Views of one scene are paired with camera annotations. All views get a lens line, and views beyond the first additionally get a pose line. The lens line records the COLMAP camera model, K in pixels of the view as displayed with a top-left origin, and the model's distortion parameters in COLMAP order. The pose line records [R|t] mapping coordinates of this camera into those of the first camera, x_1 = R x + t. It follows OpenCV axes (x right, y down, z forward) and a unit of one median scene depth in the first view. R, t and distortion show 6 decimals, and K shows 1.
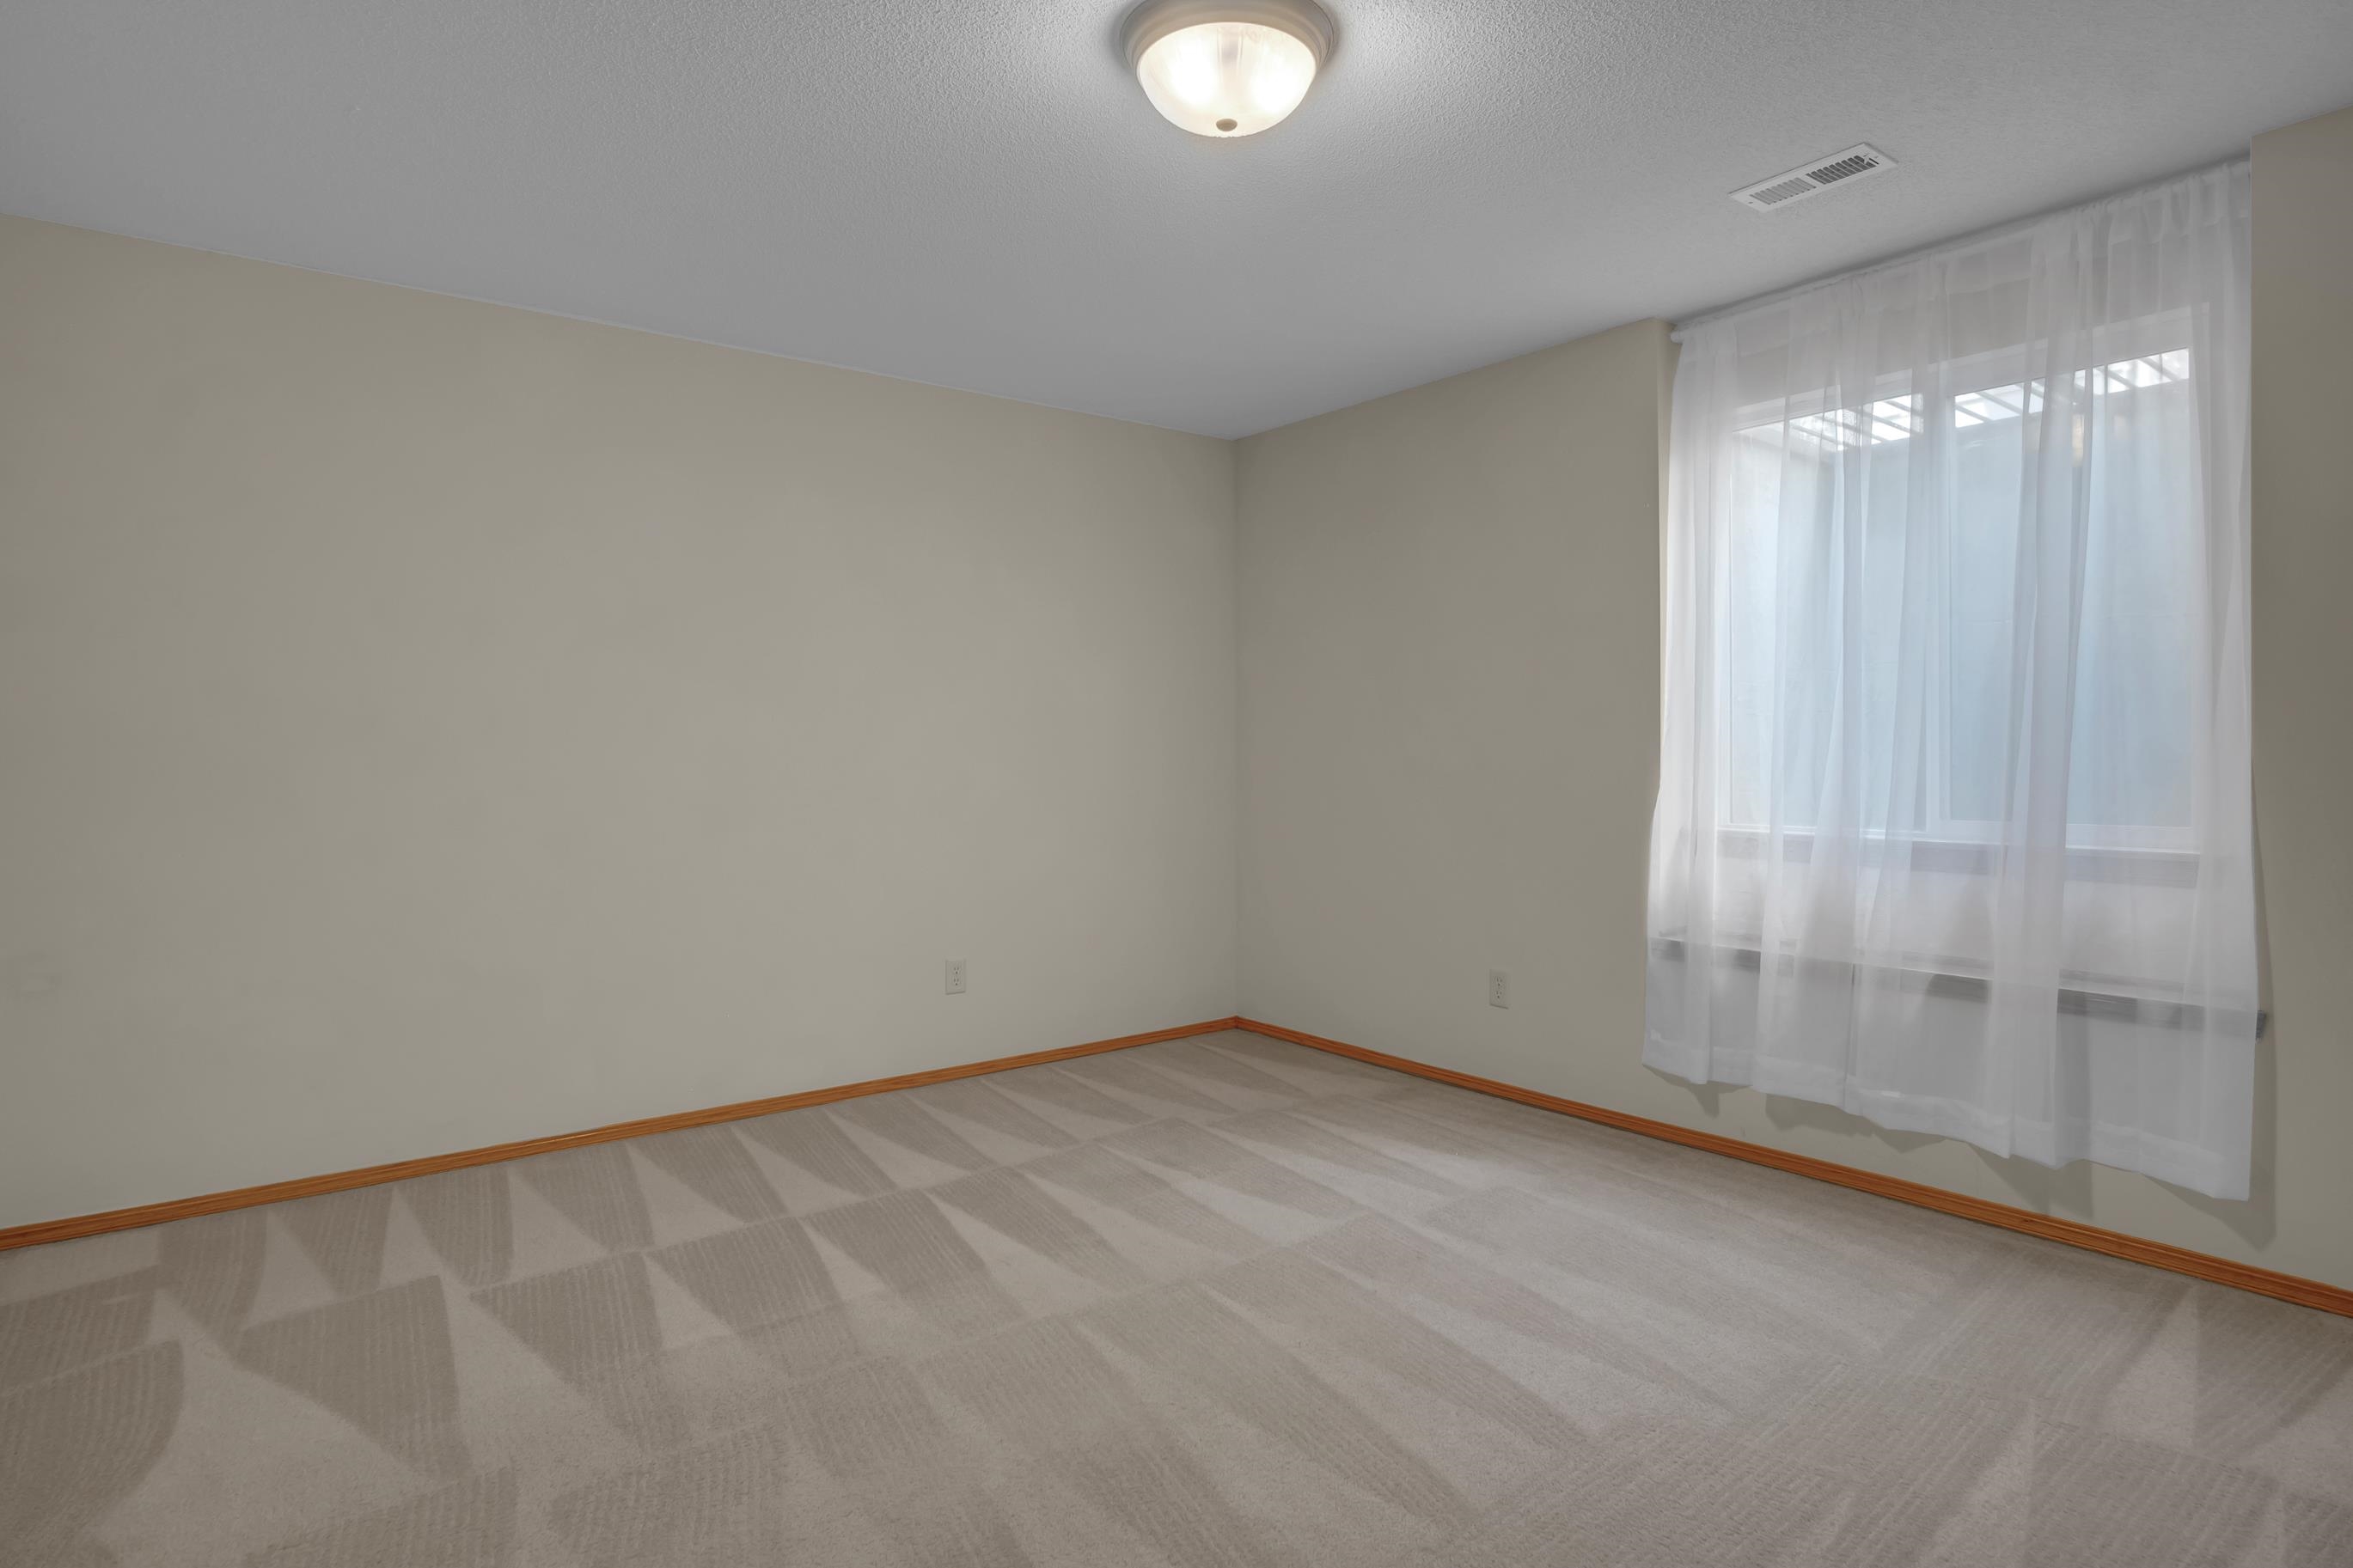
lens RADIAL K [[1262.1, 0, 1178.9], [0, 1262.1, 763.6], [0, 0, 1]] dist [-0.025510, 0.001093]
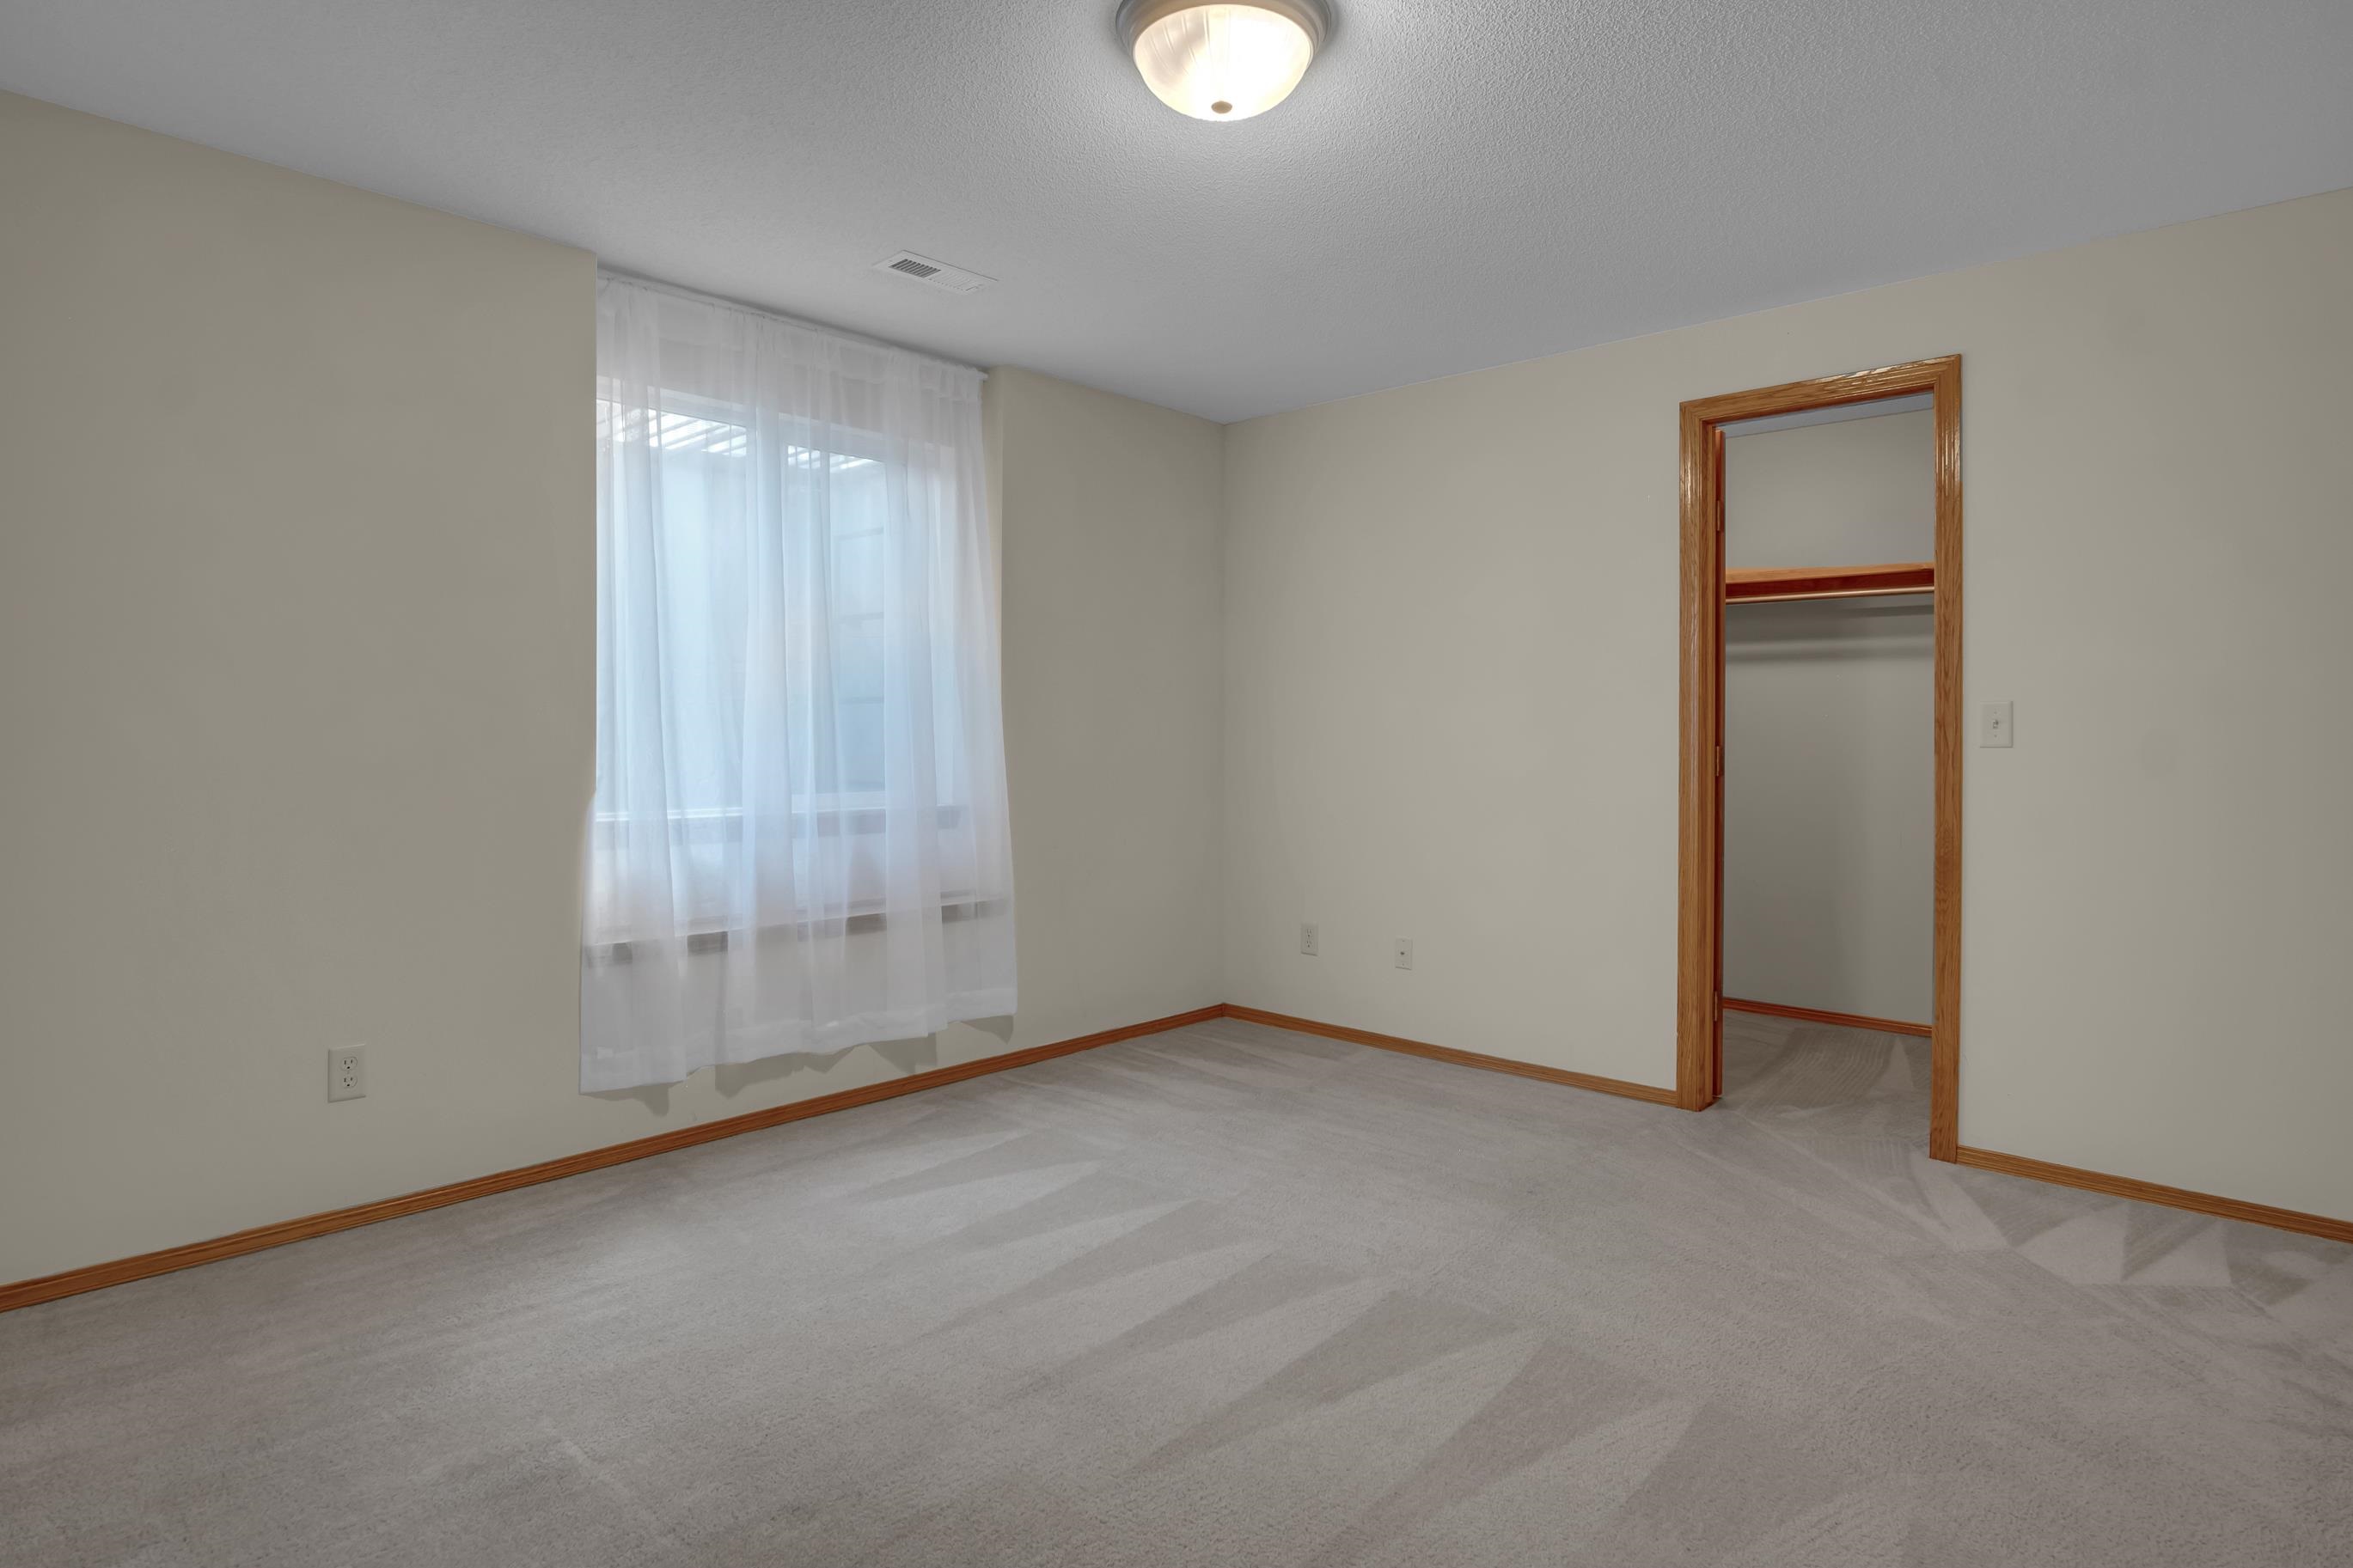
lens RADIAL K [[1248.2, 0, 1176.9], [0, 1248.2, 730.0], [0, 0, 1]] dist [-0.026606, 0.000020]
pose [[-0.166367, 0.009797, 0.986015, -0.661827], [0.006591, 0.999939, -0.008824, -0.004319], [-0.986042, 0.005031, -0.166421, 0.871517]]
